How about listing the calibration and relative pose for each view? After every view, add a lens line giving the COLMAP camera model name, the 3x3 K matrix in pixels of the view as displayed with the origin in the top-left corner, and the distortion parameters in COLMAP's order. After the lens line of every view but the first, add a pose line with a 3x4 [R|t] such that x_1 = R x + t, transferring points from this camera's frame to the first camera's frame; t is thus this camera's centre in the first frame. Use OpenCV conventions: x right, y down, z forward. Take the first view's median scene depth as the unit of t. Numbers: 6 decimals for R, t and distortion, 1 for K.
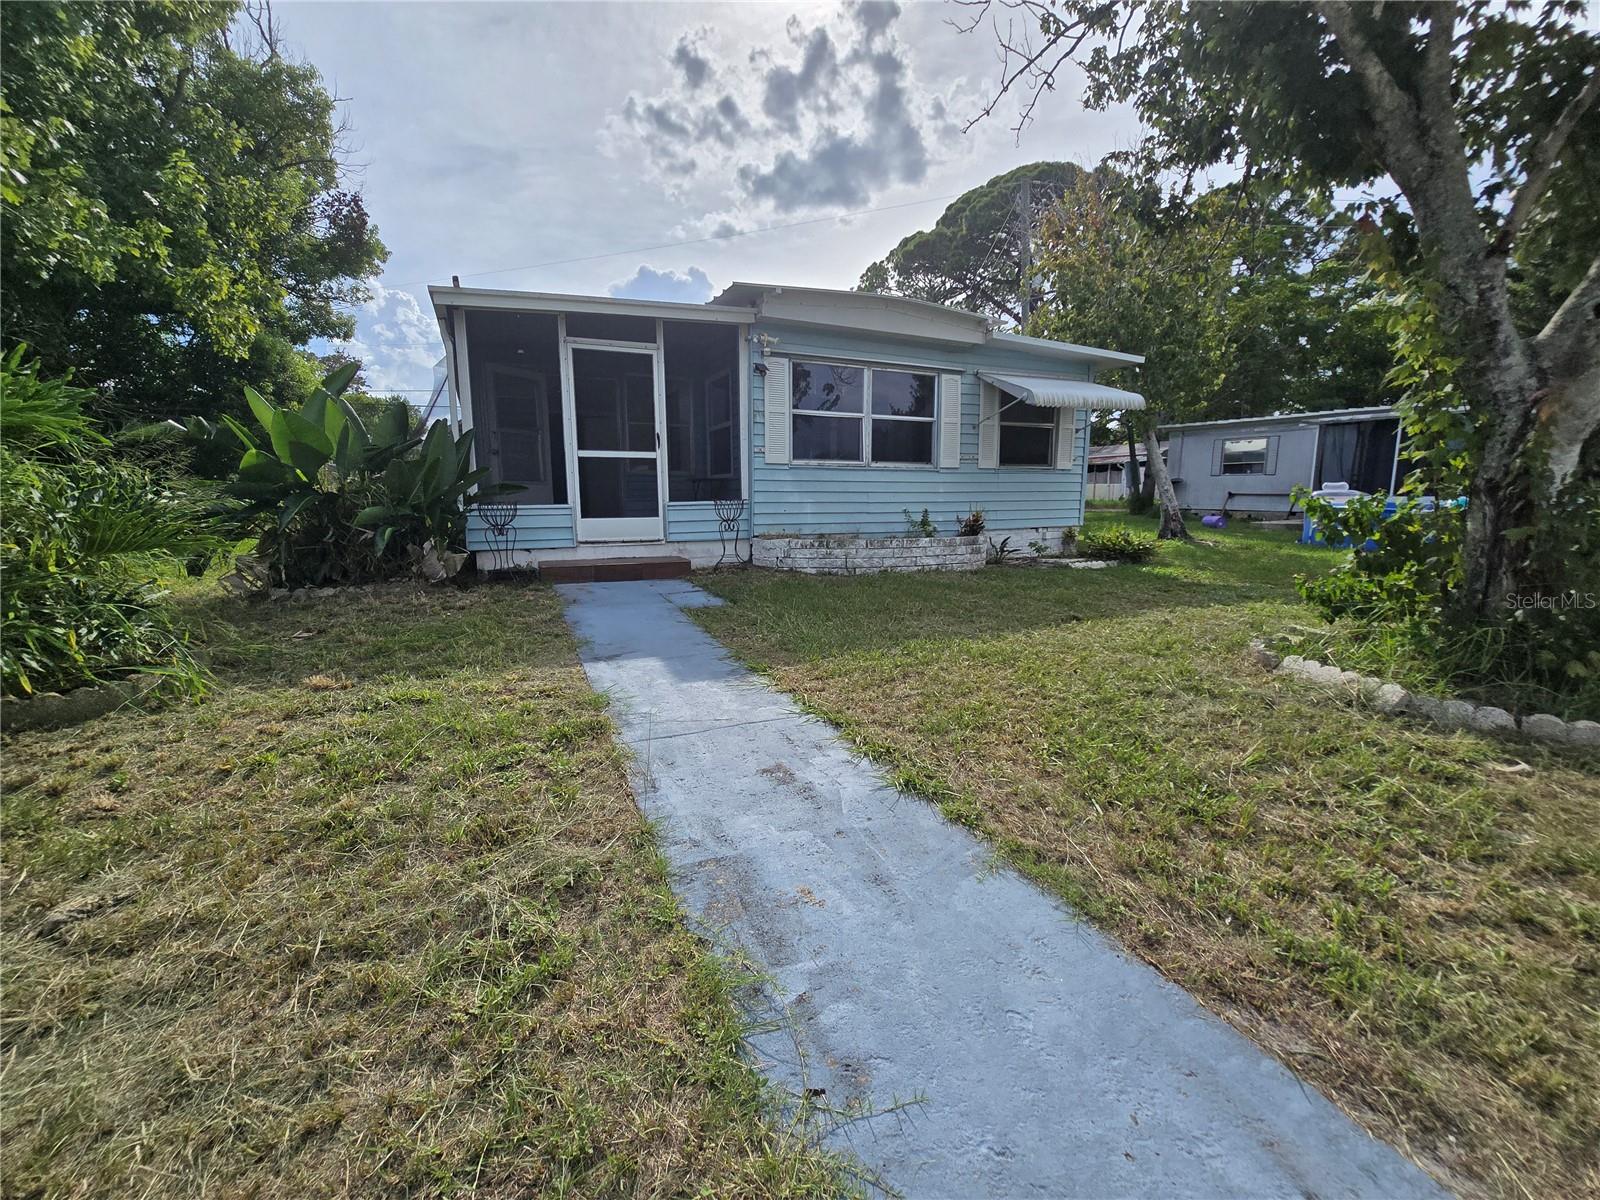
lens RADIAL K [[655.2, 0, 809.4], [0, 655.2, 593.2], [0, 0, 1]] dist [-0.004837, 0.000465]
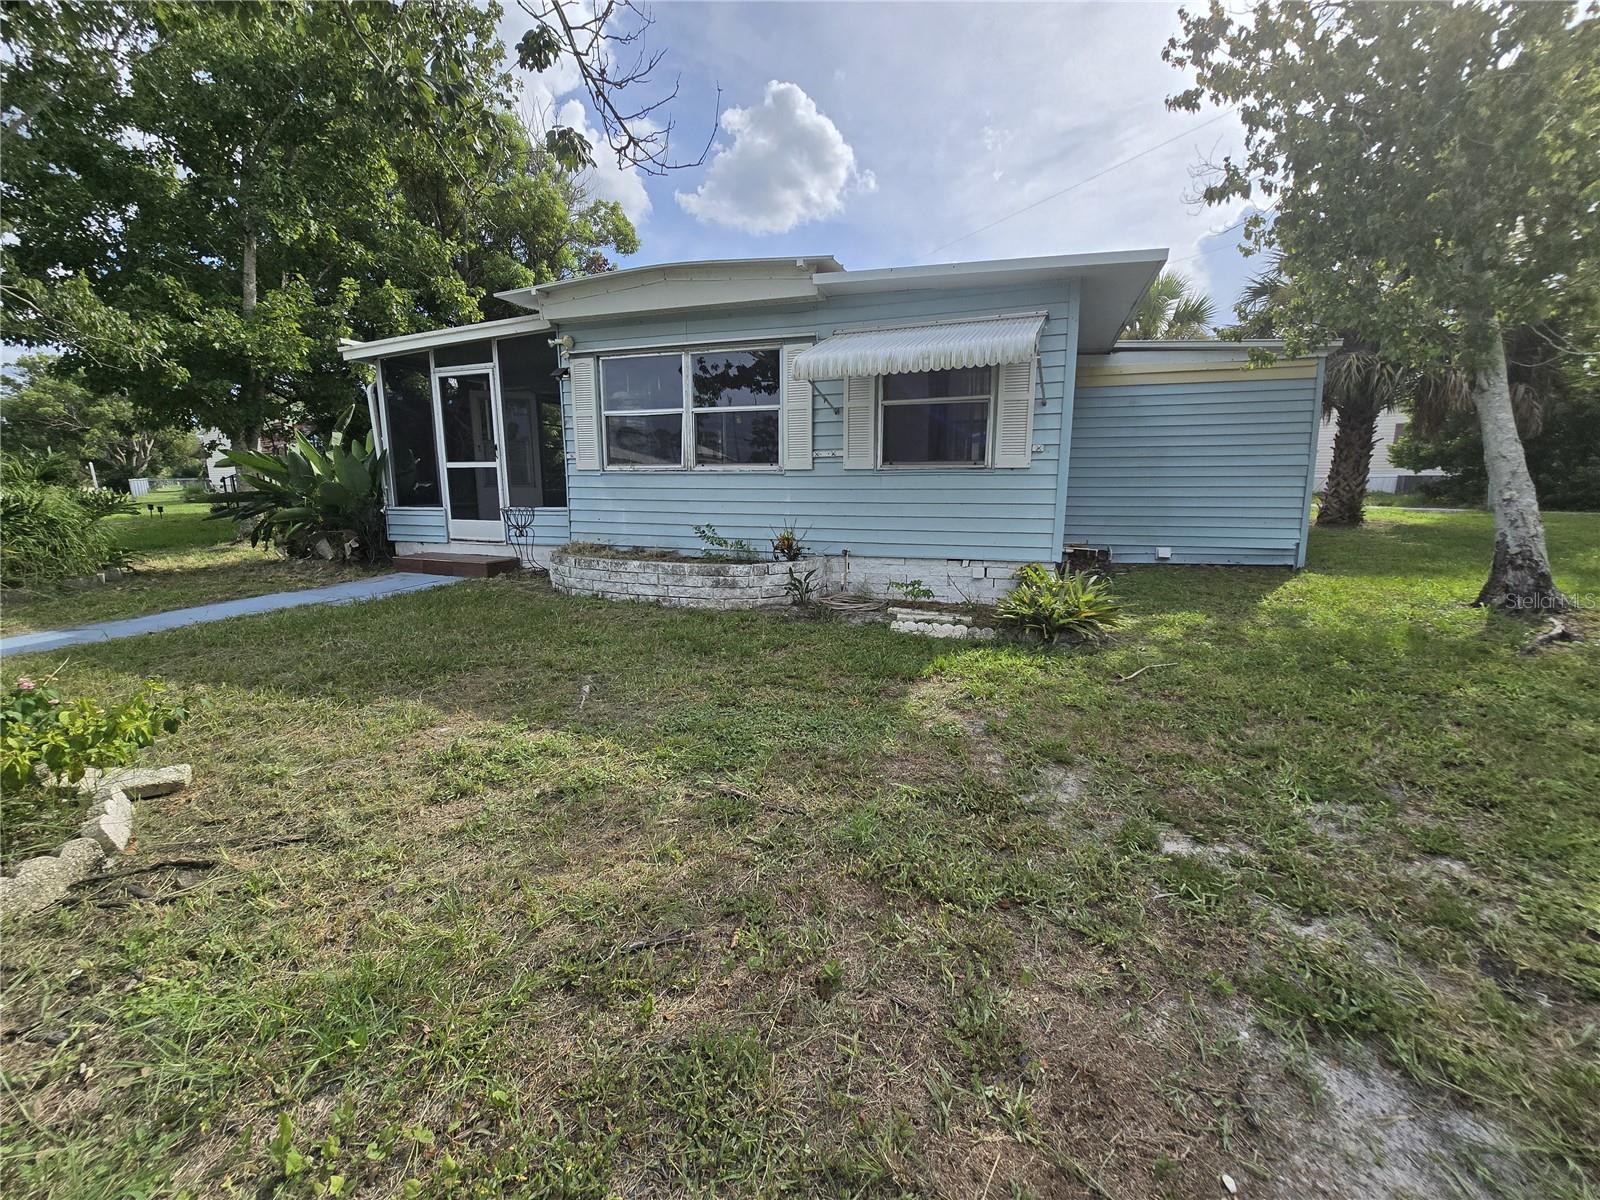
lens RADIAL K [[655.2, 0, 805.6], [0, 655.2, 595.5], [0, 0, 1]] dist [-0.004837, 0.000465]
pose [[0.708284, 0.128913, -0.694057, 0.882363], [-0.105165, 0.991482, 0.076835, -0.124831], [0.698051, 0.018569, 0.715808, 0.550742]]
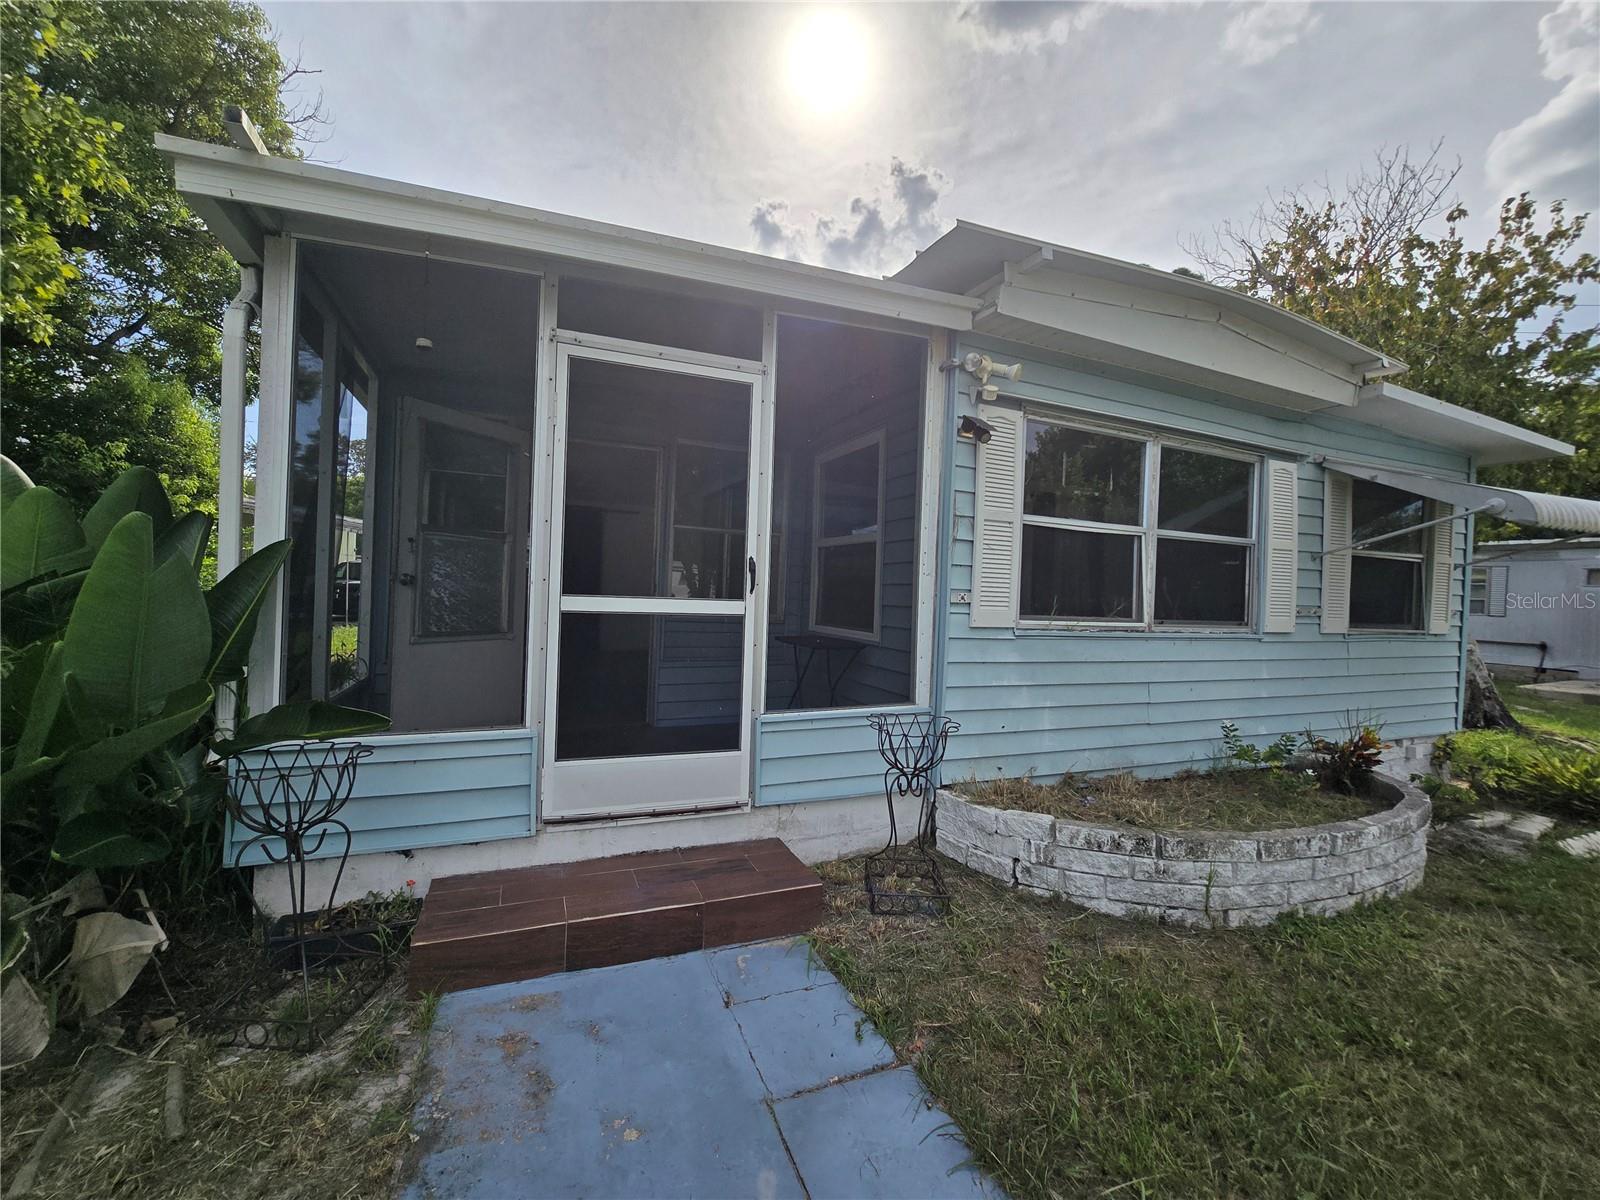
lens RADIAL K [[655.2, 0, 803.2], [0, 655.2, 596.2], [0, 0, 1]] dist [-0.004837, 0.000465]
pose [[0.998530, 0.038782, -0.037875, -0.170293], [-0.043769, 0.989008, -0.141236, -0.151492], [0.031981, 0.142686, 0.989251, 0.545030]]
